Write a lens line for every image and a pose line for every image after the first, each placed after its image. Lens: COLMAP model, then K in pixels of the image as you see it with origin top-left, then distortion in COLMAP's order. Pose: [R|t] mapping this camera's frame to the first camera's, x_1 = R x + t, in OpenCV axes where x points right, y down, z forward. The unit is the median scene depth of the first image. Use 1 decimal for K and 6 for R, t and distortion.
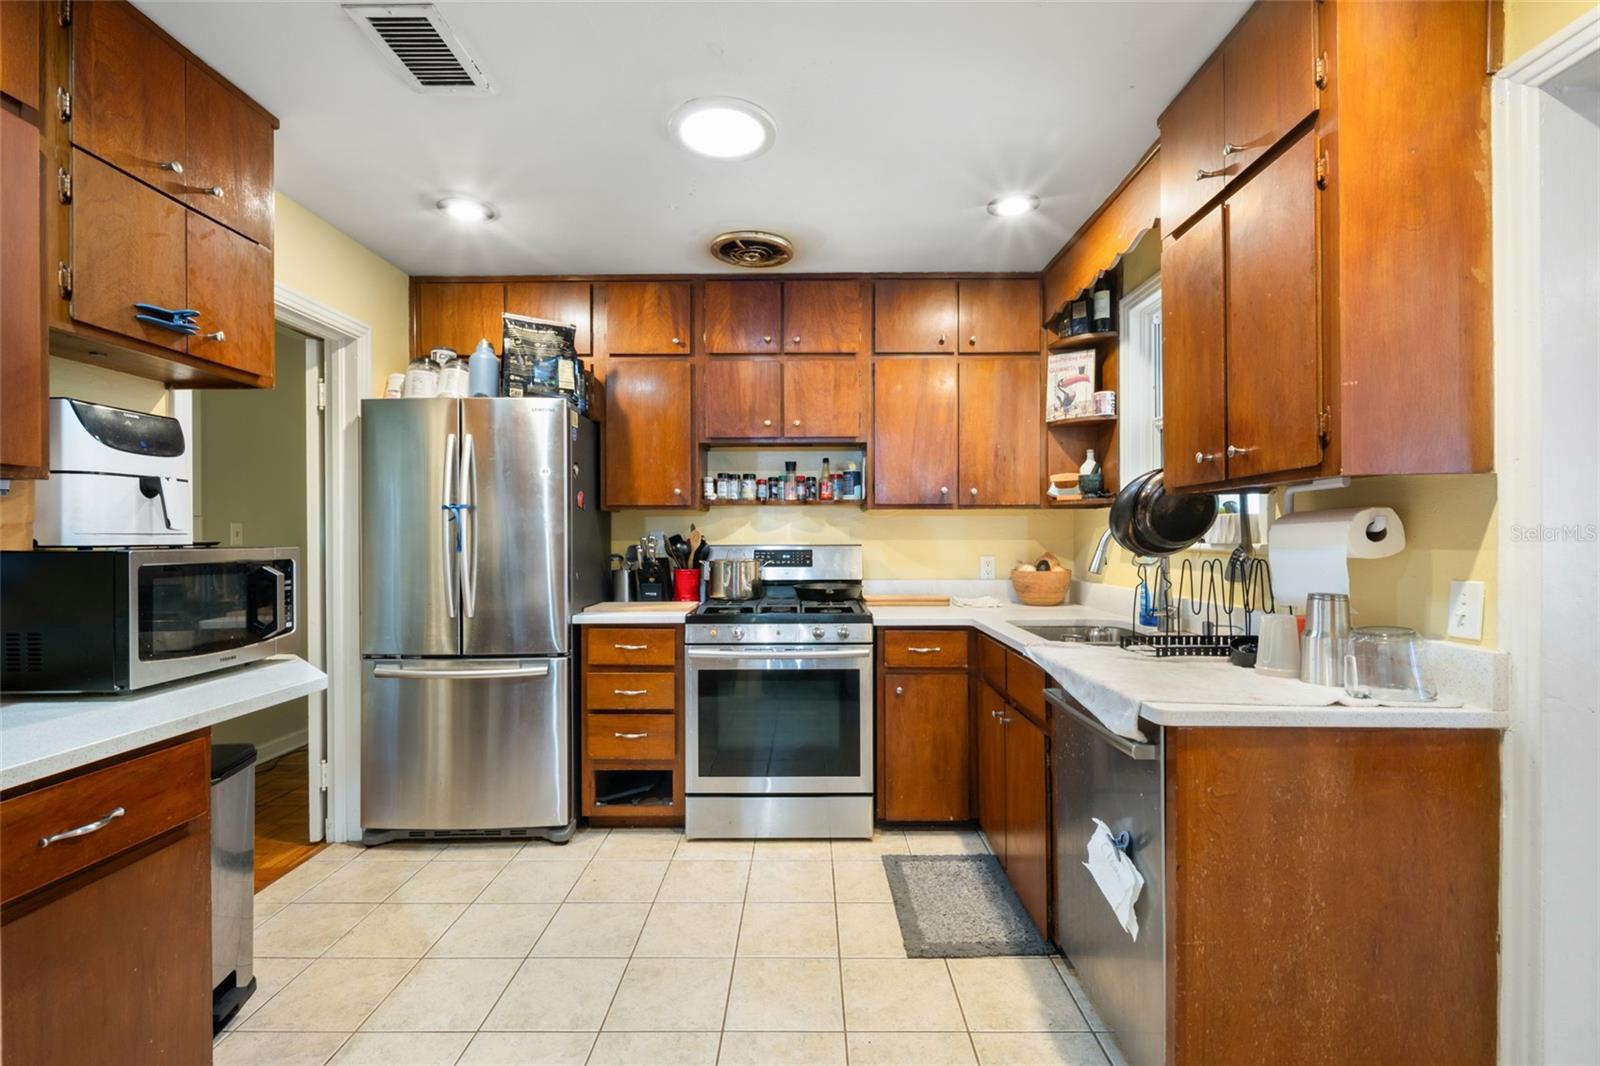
lens RADIAL K [[696.5, 0, 801.6], [0, 696.5, 541.5], [0, 0, 1]] dist [-0.000599, -0.000636]
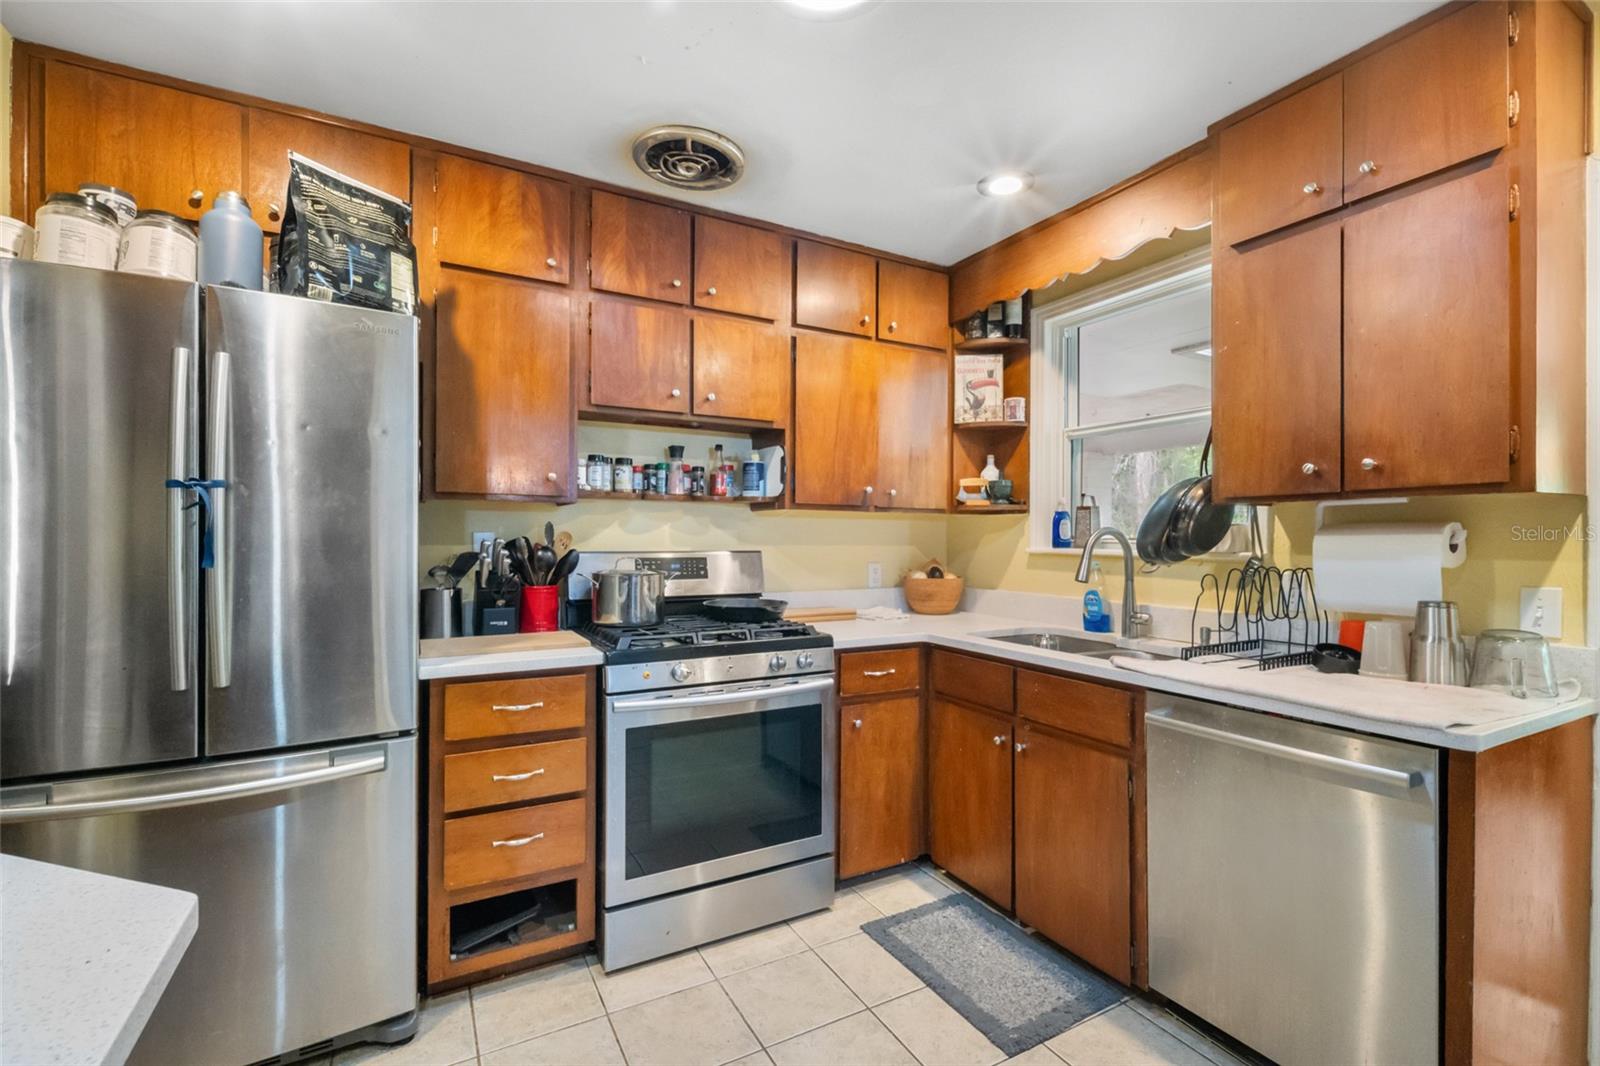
lens RADIAL K [[700.9, 0, 800.1], [0, 700.9, 540.4], [0, 0, 1]] dist [-0.000383, -0.000235]
pose [[0.872090, 0.006057, 0.489308, -0.331159], [-0.004389, 0.999980, -0.004557, -0.005157], [-0.489325, 0.001827, 0.872099, 0.280366]]
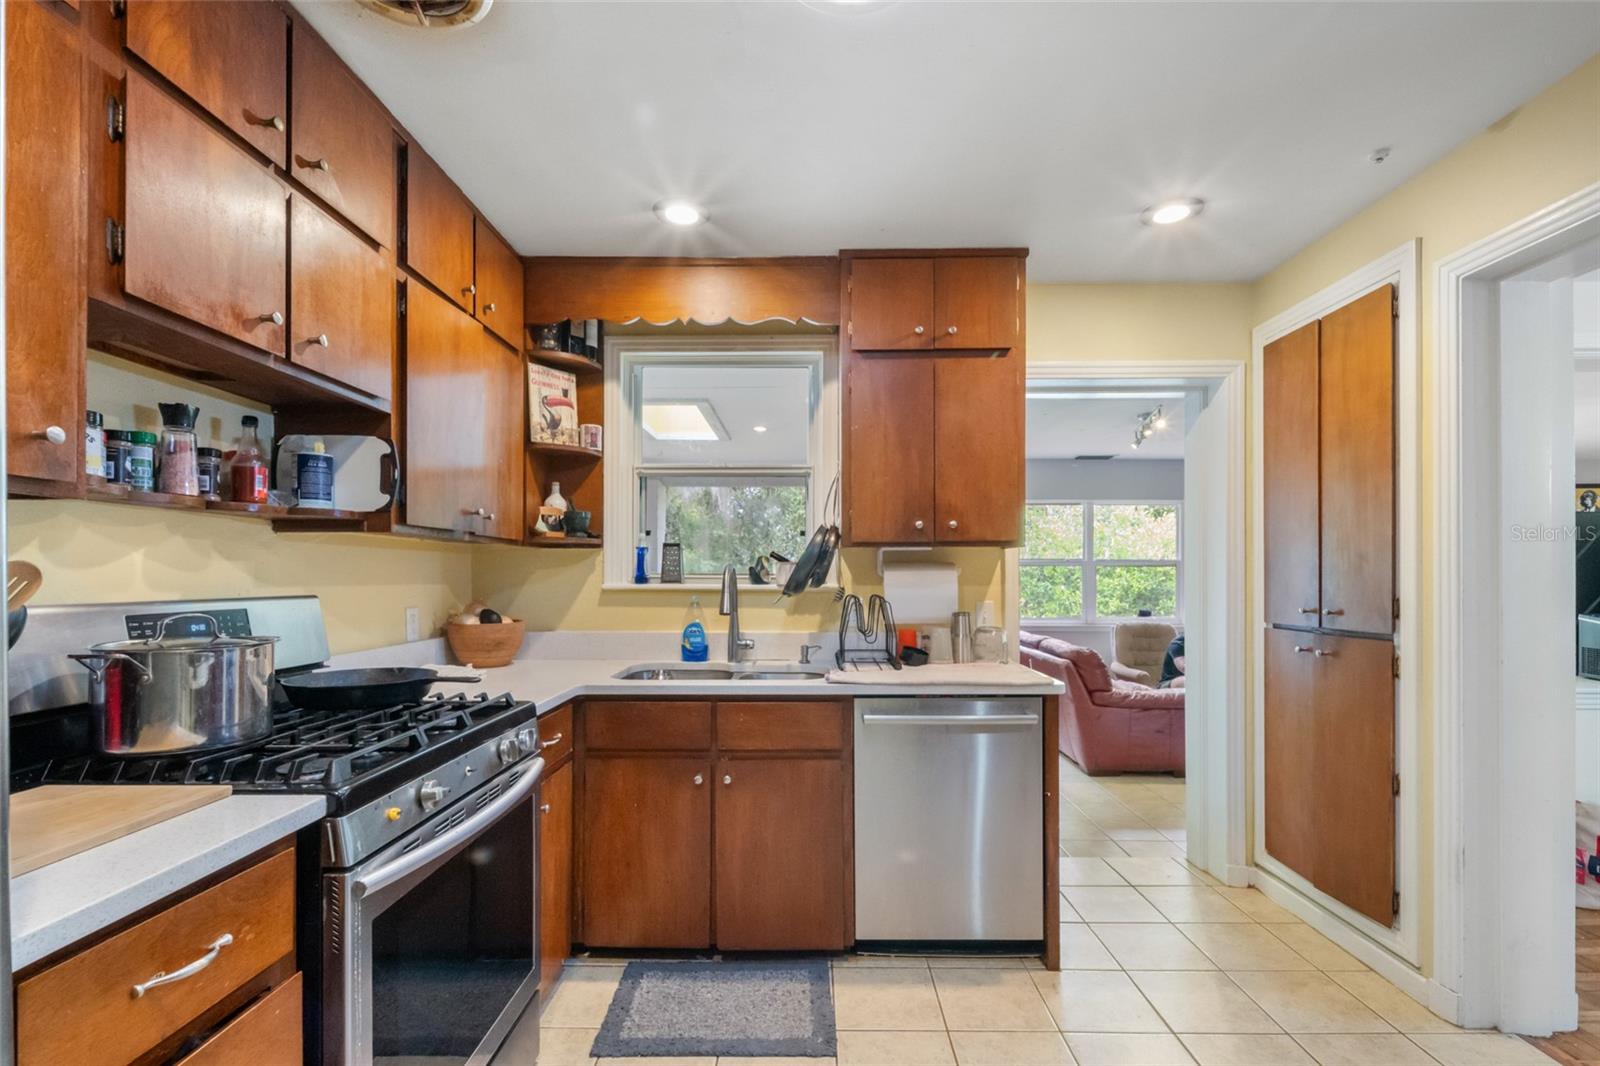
lens RADIAL K [[707.0, 0, 804.7], [0, 707.0, 573.4], [0, 0, 1]] dist [0.001316, -0.000049]
pose [[0.001950, 0.006255, 0.999979, -0.525968], [0.008358, 0.999945, -0.006271, -0.006981], [-0.999963, 0.008370, 0.001897, 0.725840]]
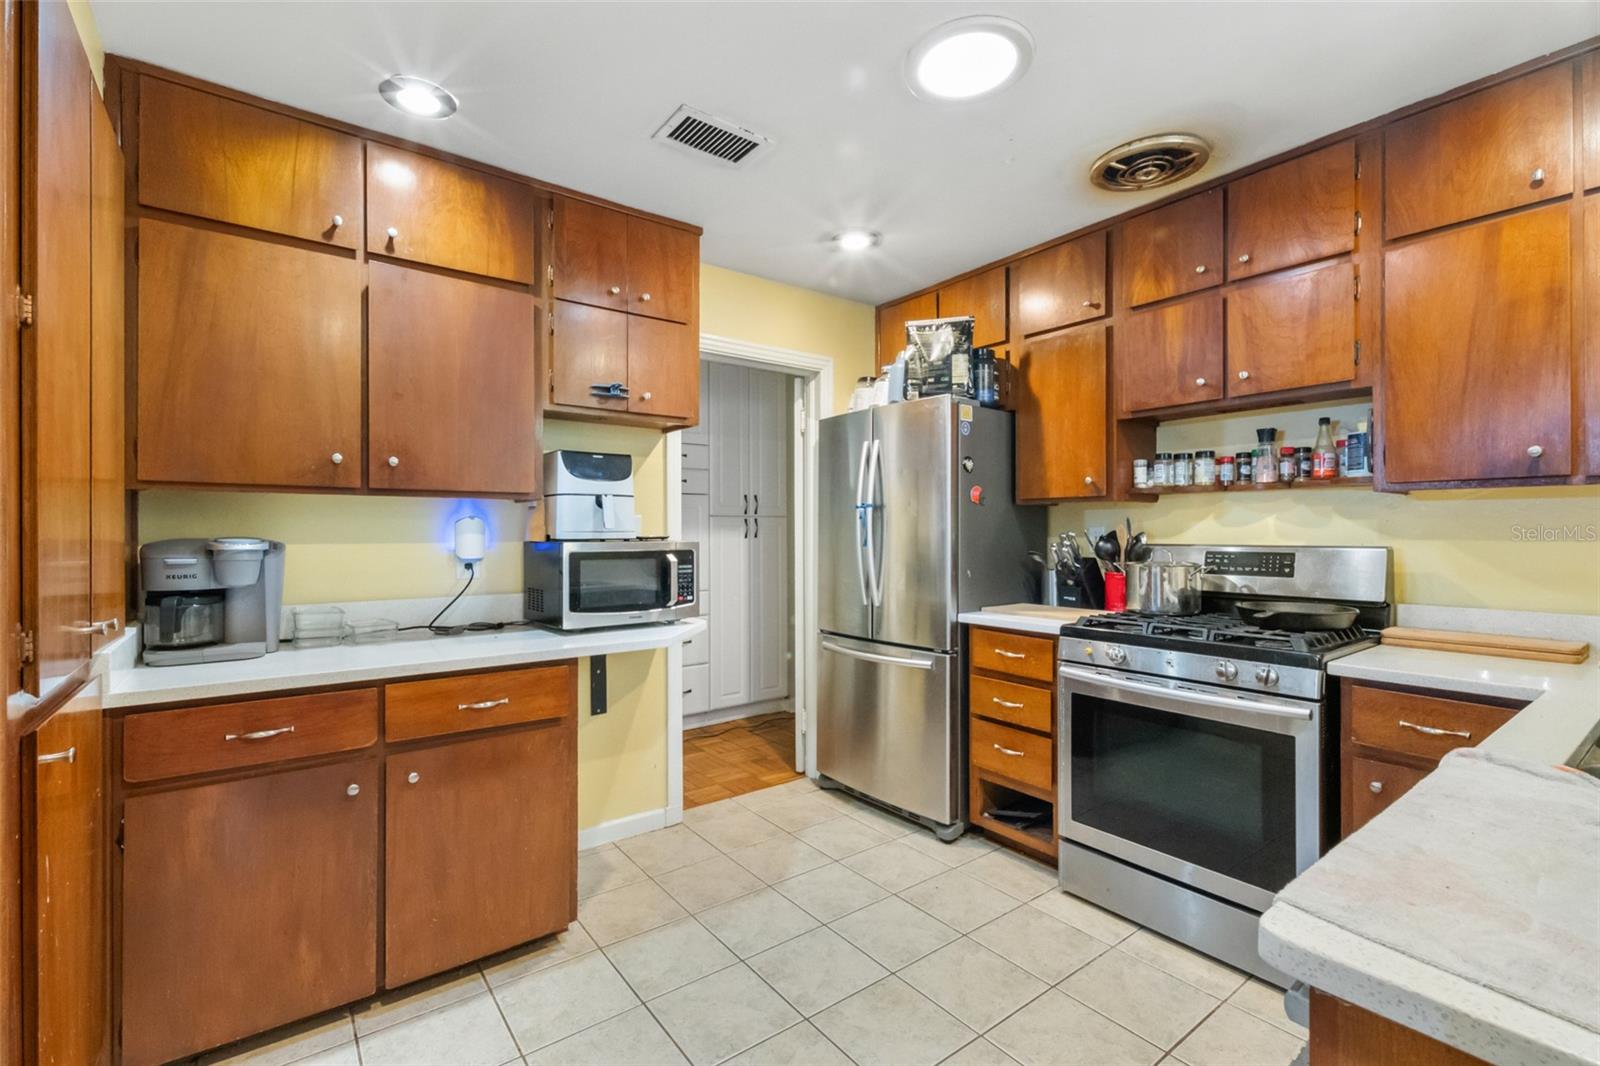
lens RADIAL K [[698.4, 0, 800.0], [0, 698.4, 533.0], [0, 0, 1]] dist [-0.000330, -0.000747]
pose [[0.608197, 0.003672, -0.793777, 0.307772], [-0.006084, 0.999981, -0.000036, -0.005674], [0.793763, 0.004851, 0.608208, 0.218663]]
